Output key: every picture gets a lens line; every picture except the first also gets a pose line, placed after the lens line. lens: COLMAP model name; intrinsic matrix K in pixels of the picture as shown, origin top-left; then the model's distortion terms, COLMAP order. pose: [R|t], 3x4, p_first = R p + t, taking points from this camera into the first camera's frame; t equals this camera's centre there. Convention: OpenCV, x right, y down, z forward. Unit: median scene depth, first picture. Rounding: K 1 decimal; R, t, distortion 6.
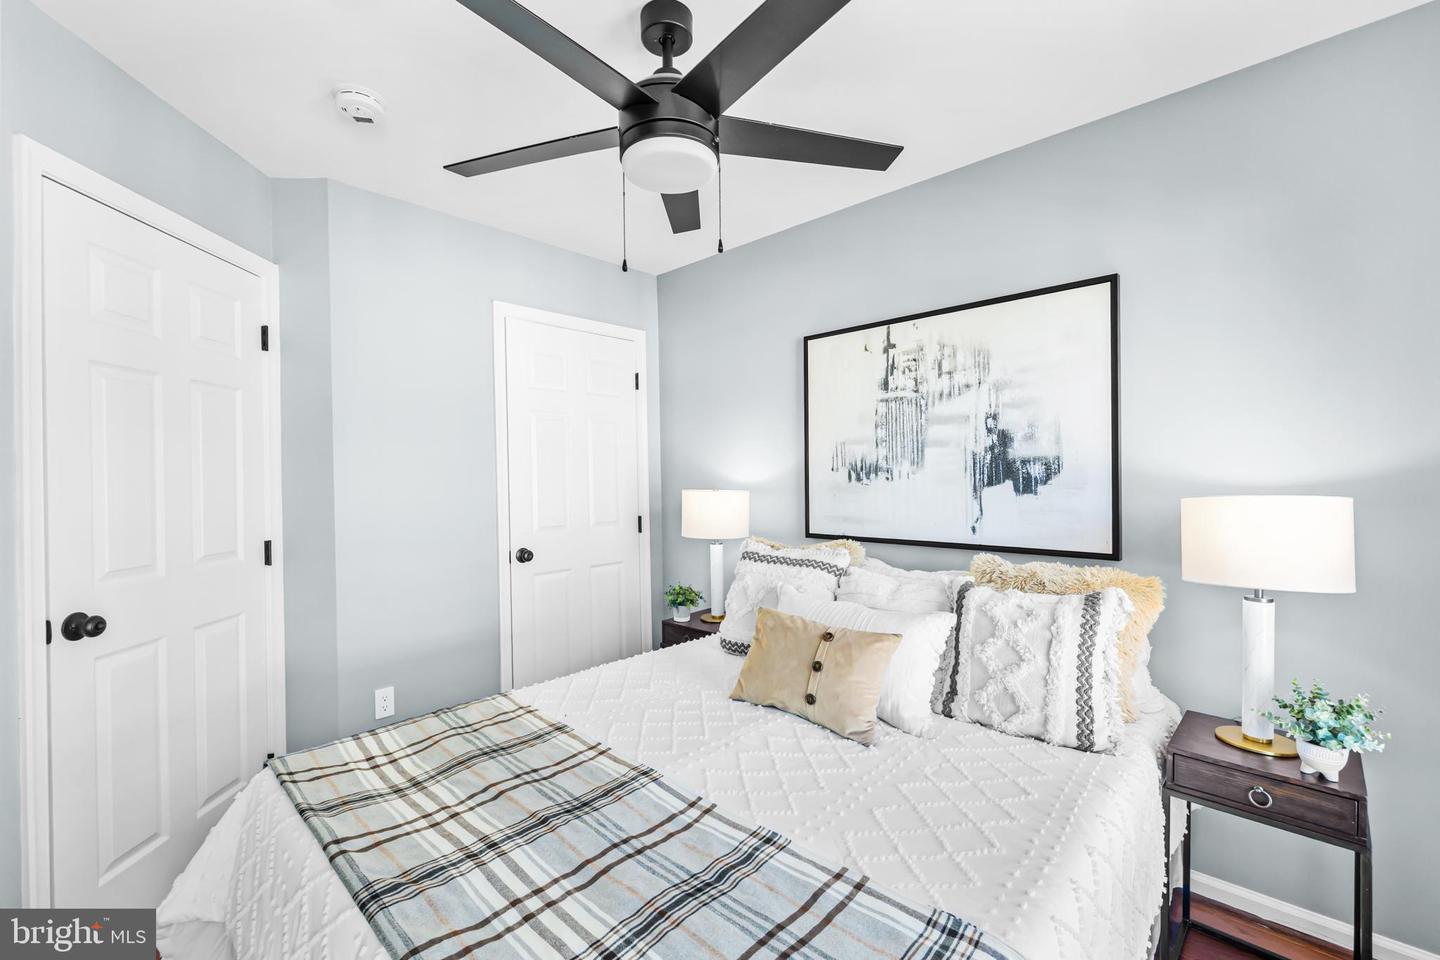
lens RADIAL K [[620.1, 0, 716.3], [0, 620.1, 477.5], [0, 0, 1]] dist [0.000842, 0.000219]
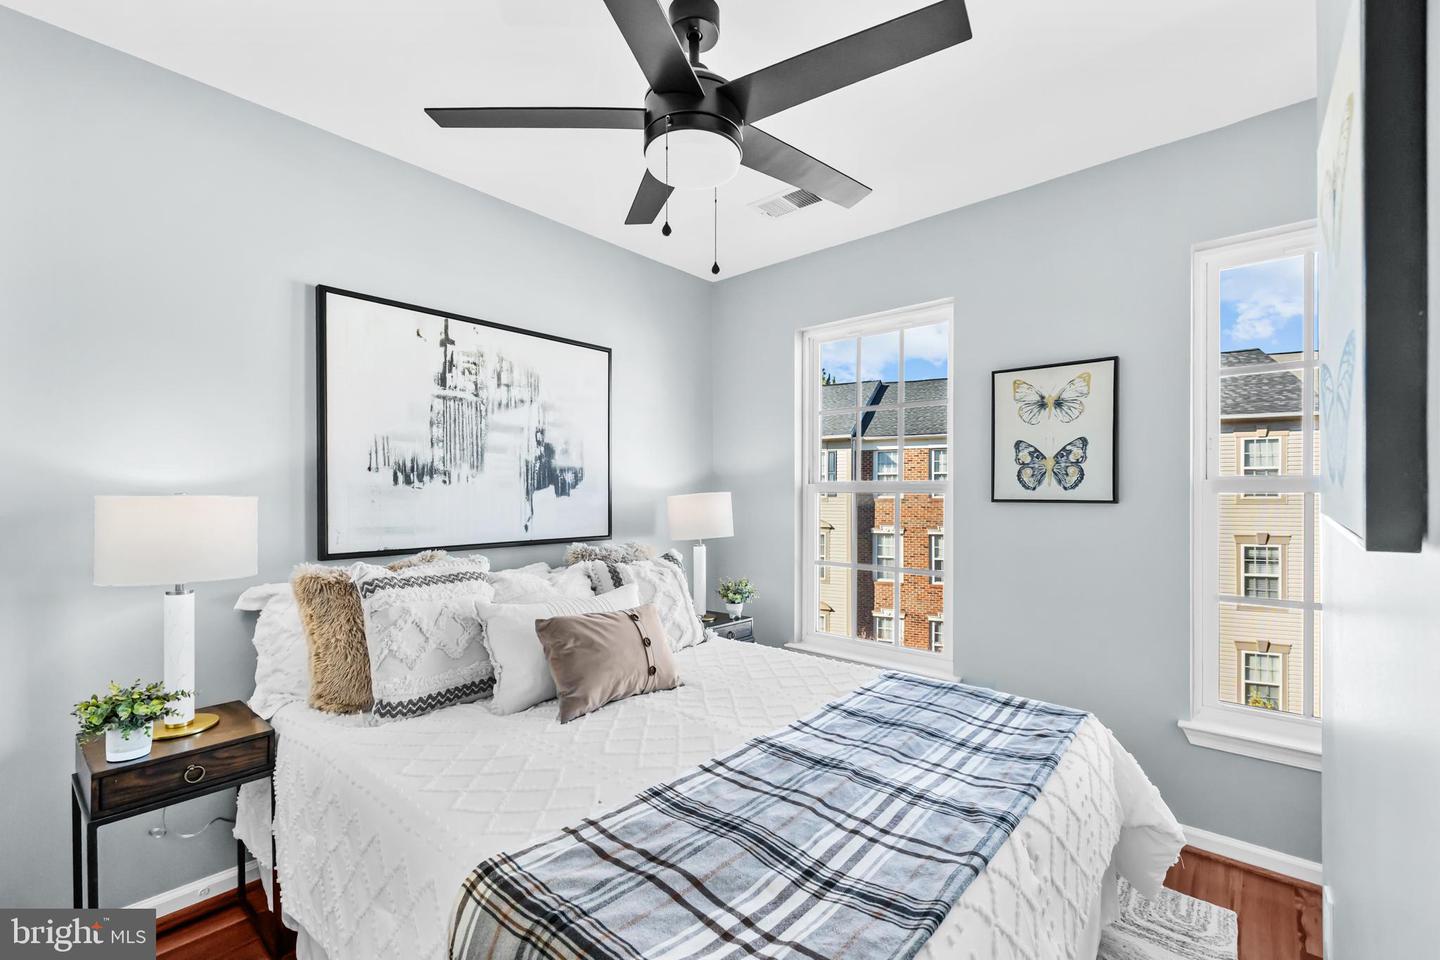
lens RADIAL K [[620.1, 0, 720.4], [0, 620.1, 491.5], [0, 0, 1]] dist [0.000842, 0.000219]
pose [[-0.057024, 0.011718, 0.998304, -0.720200], [0.003646, 0.999927, -0.011528, 0.030624], [-0.998366, 0.002982, -0.057063, 0.679483]]
